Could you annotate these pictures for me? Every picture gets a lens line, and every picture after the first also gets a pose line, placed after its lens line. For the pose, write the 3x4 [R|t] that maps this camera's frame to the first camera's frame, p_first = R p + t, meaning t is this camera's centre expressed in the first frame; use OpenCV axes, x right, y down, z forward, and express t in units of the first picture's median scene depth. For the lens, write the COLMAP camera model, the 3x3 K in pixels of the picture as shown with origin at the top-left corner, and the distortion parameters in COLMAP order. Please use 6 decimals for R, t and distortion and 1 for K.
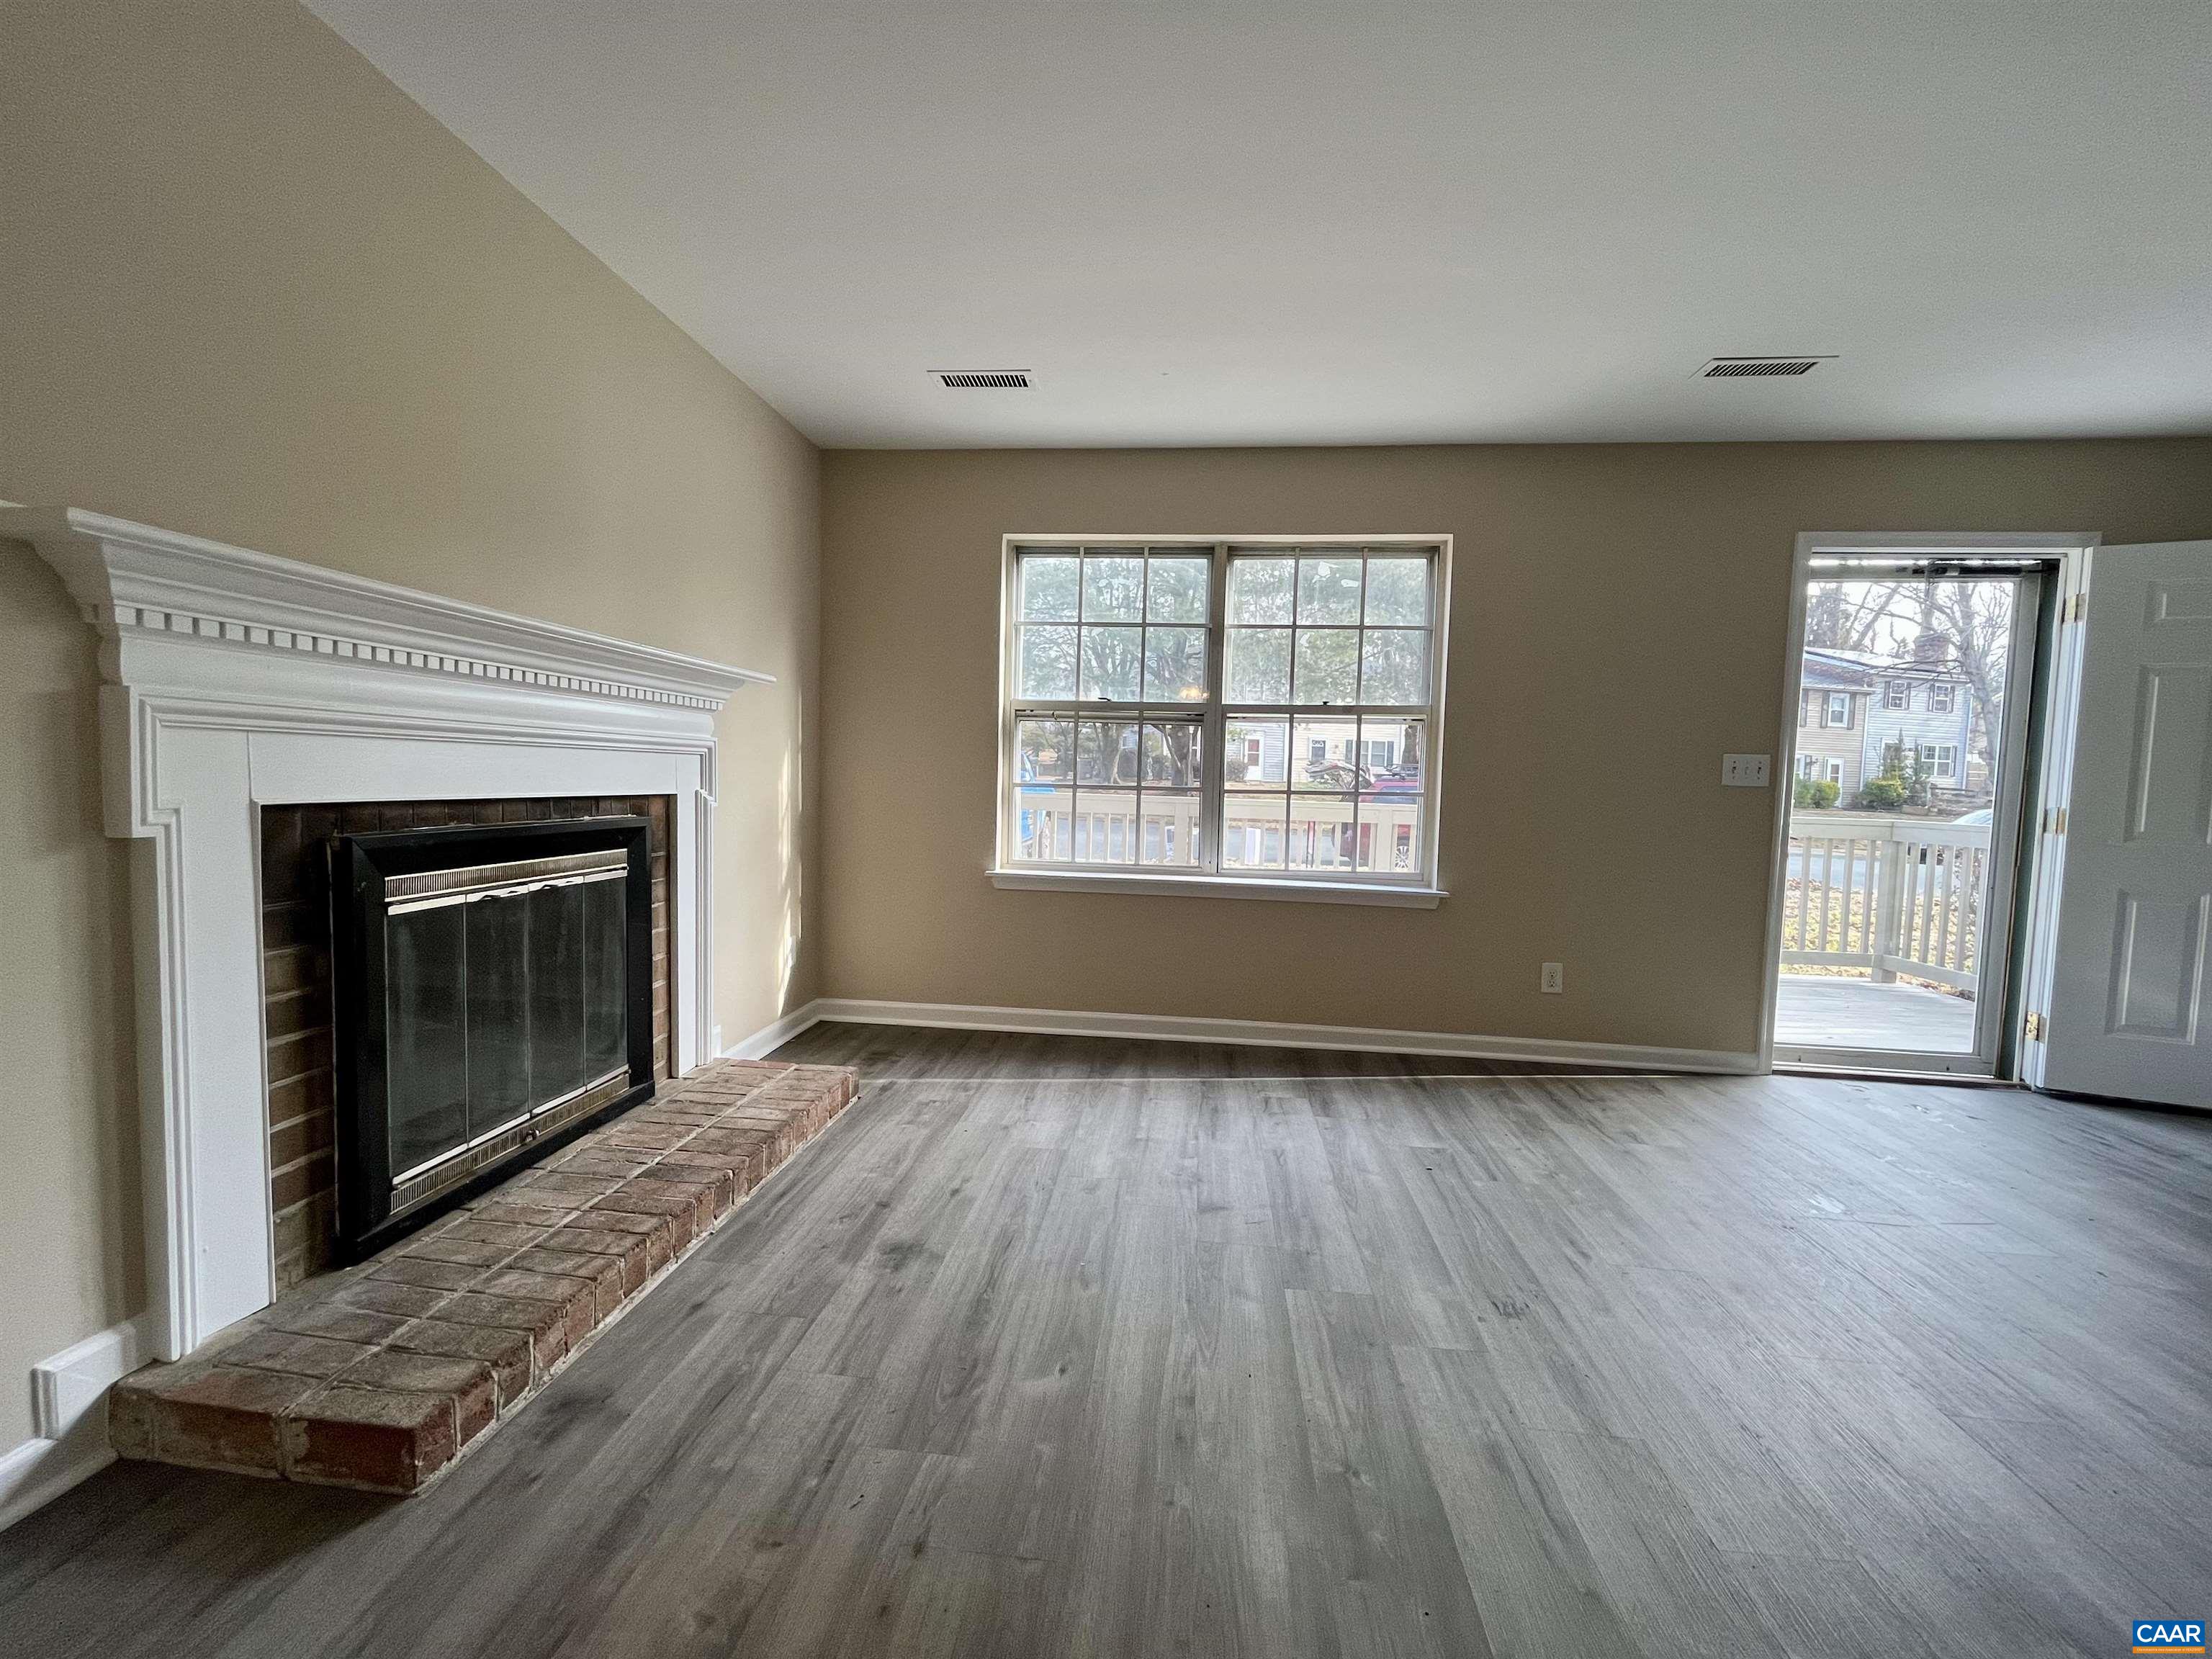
lens RADIAL K [[895.5, 0, 1106.0], [0, 895.5, 829.5], [0, 0, 1]] dist [-0.002092, -0.000492]
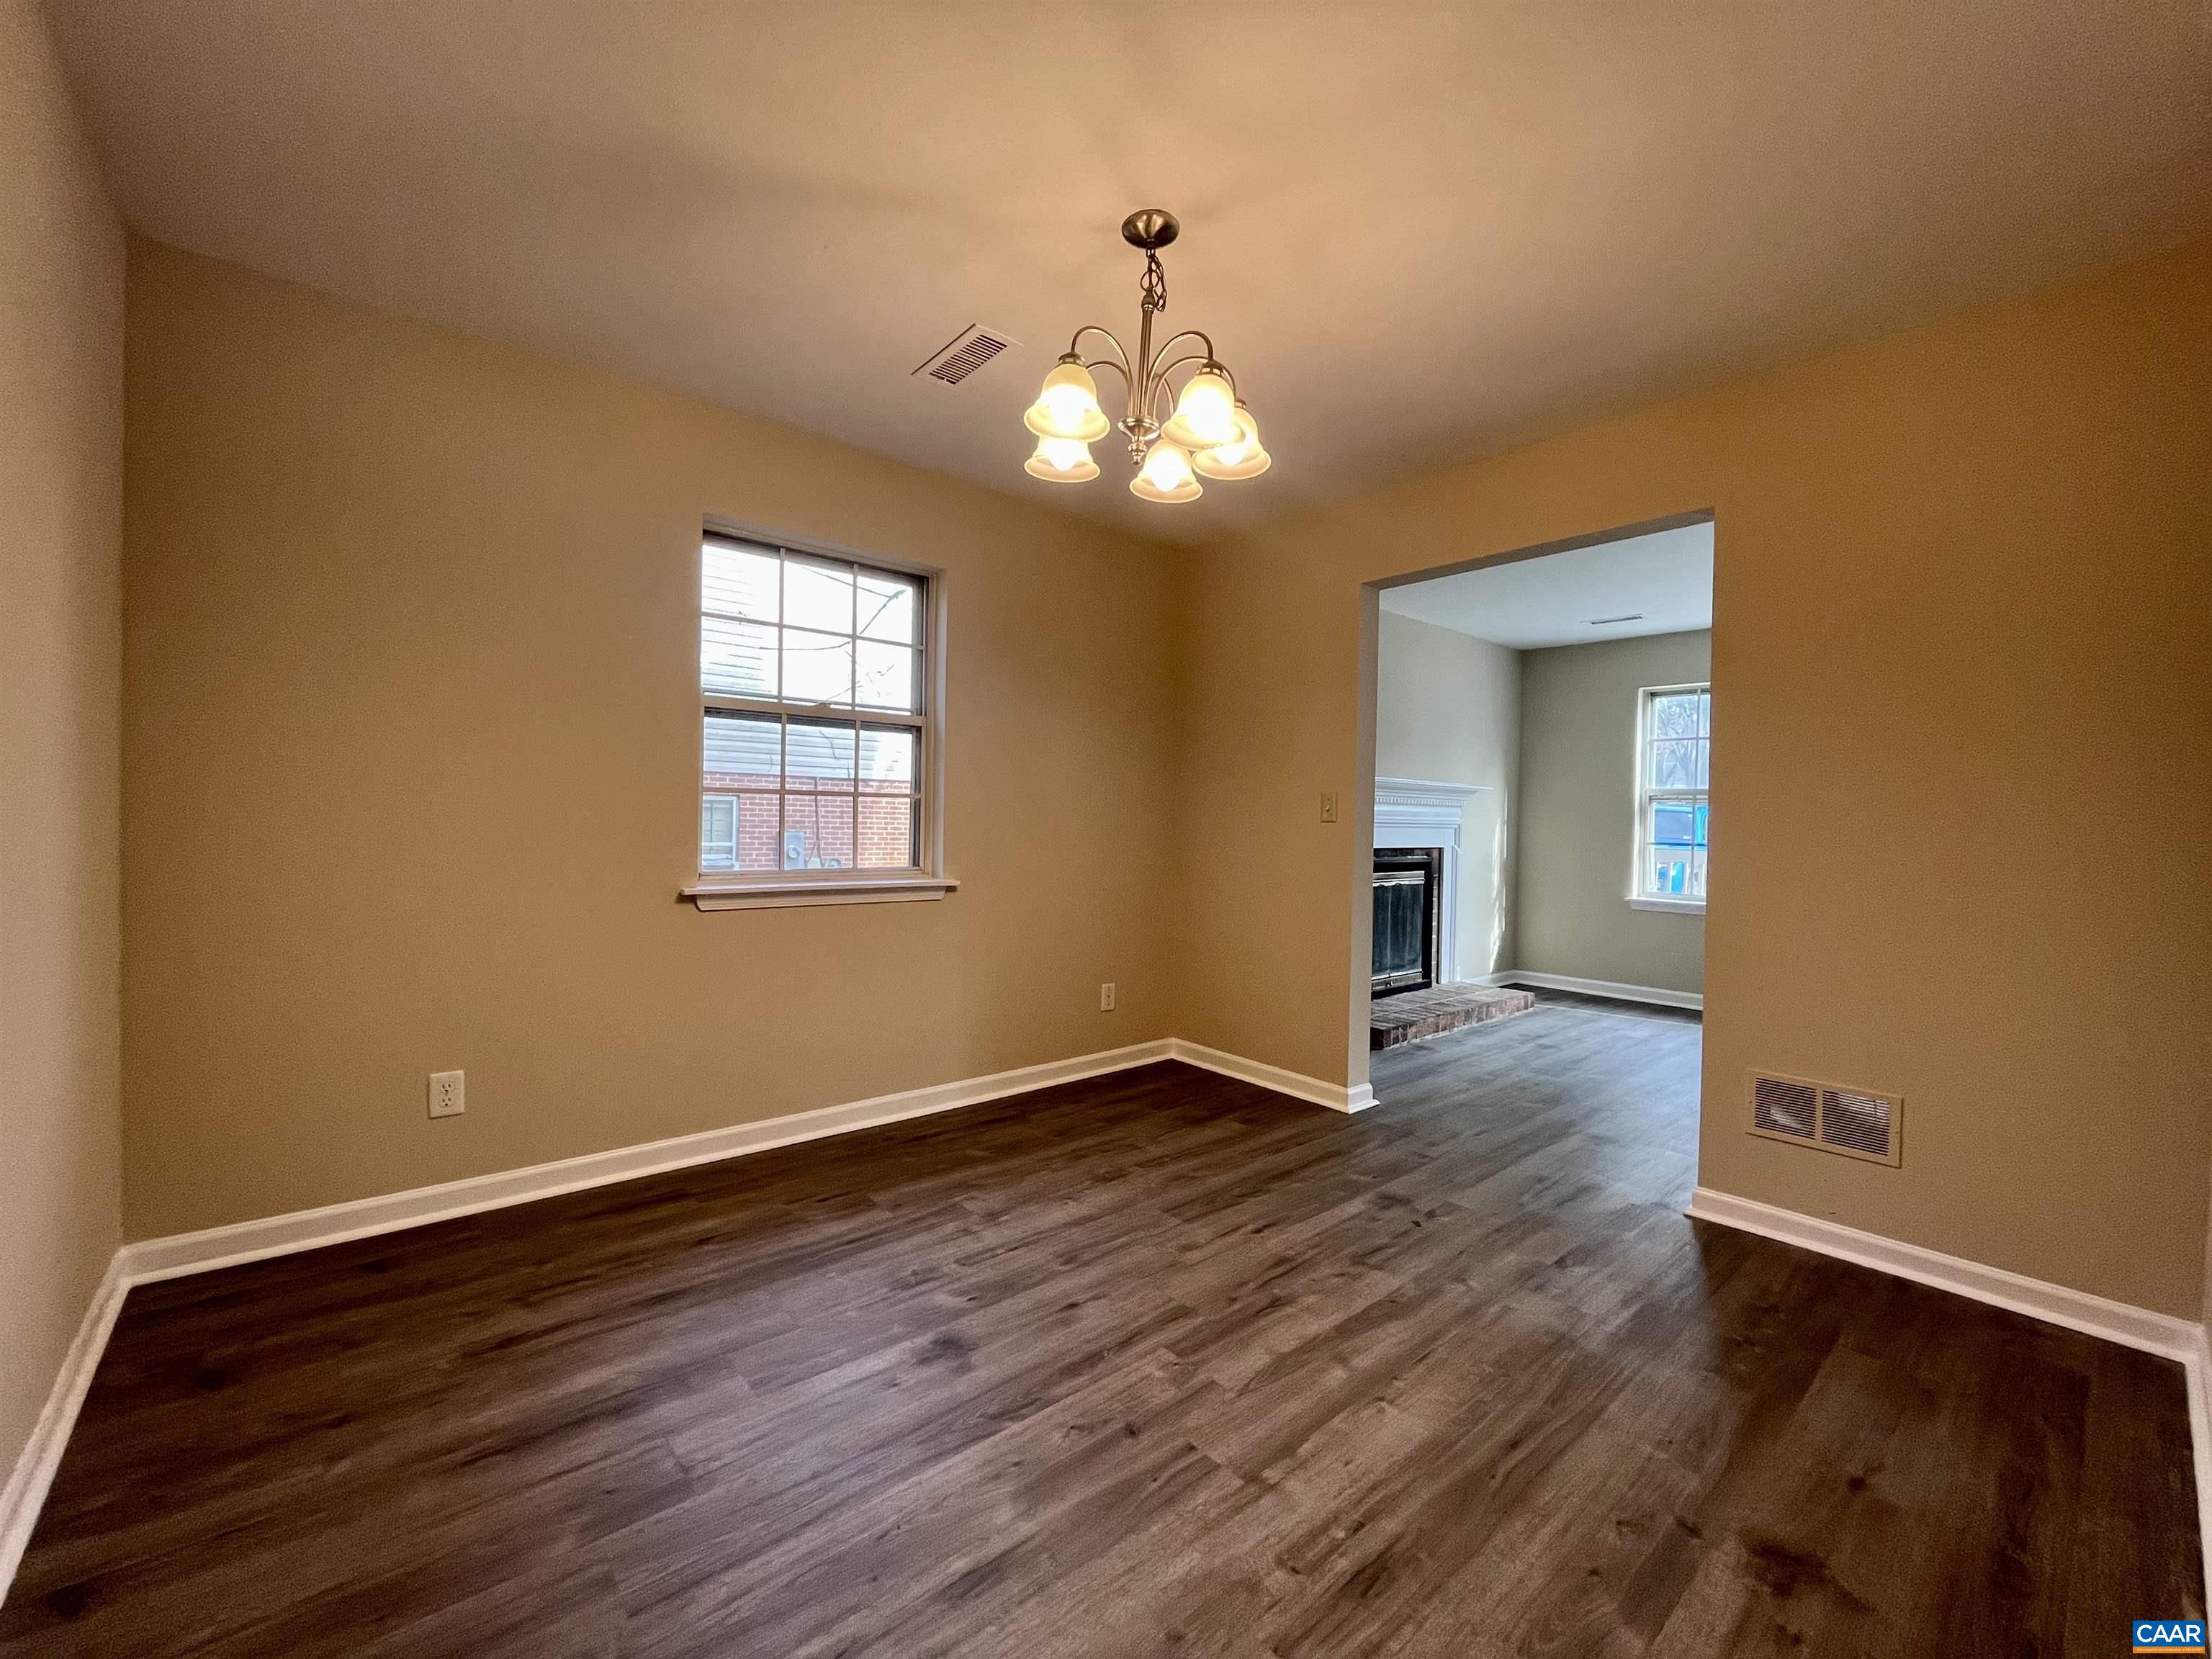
lens RADIAL K [[895.5, 0, 1106.0], [0, 895.5, 829.5], [0, 0, 1]] dist [-0.002092, -0.000492]
pose [[0.732398, -0.002125, -0.680874, 0.357148], [-0.042590, 0.997894, -0.048927, 0.053439], [0.679543, 0.064833, 0.730765, -1.039968]]
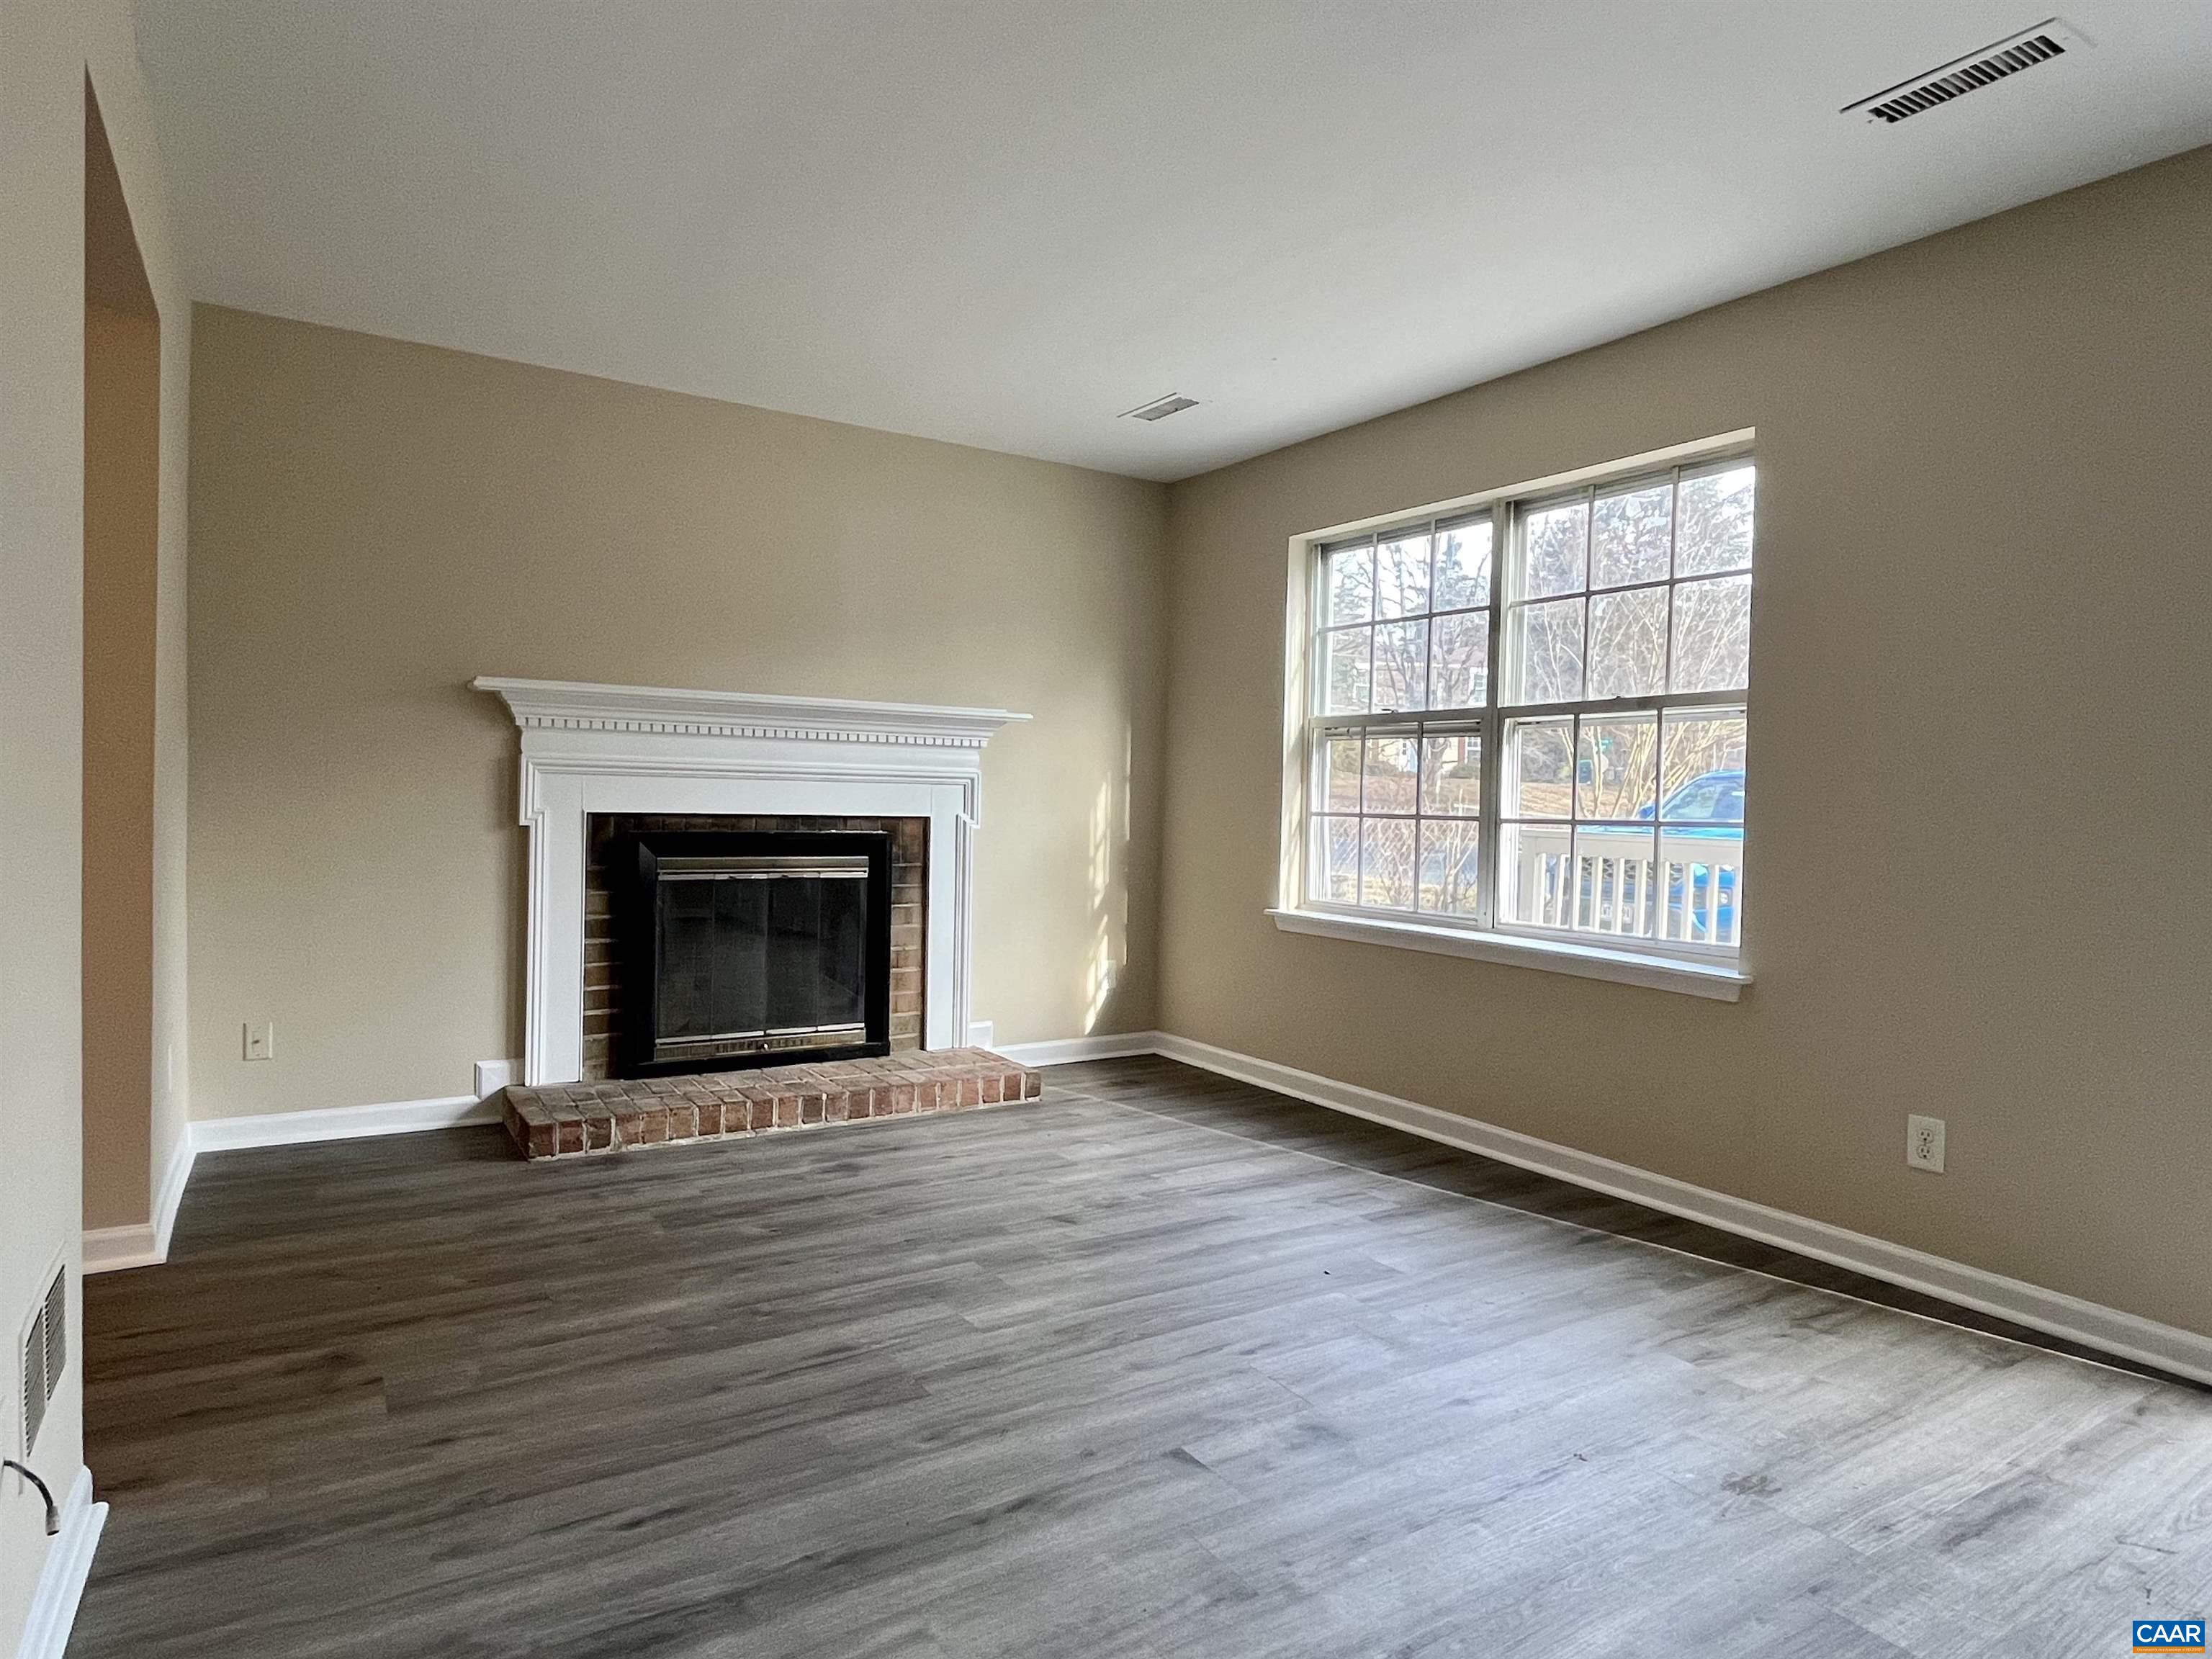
lens RADIAL K [[1271.7, 0, 1106.0], [0, 1271.7, 829.5], [0, 0, 1]] dist [-0.003896, -0.000921]
pose [[0.631901, 0.006251, -0.775024, 0.988754], [-0.050611, 0.998166, -0.033215, 0.022828], [0.773395, 0.060213, 0.631058, 0.081203]]
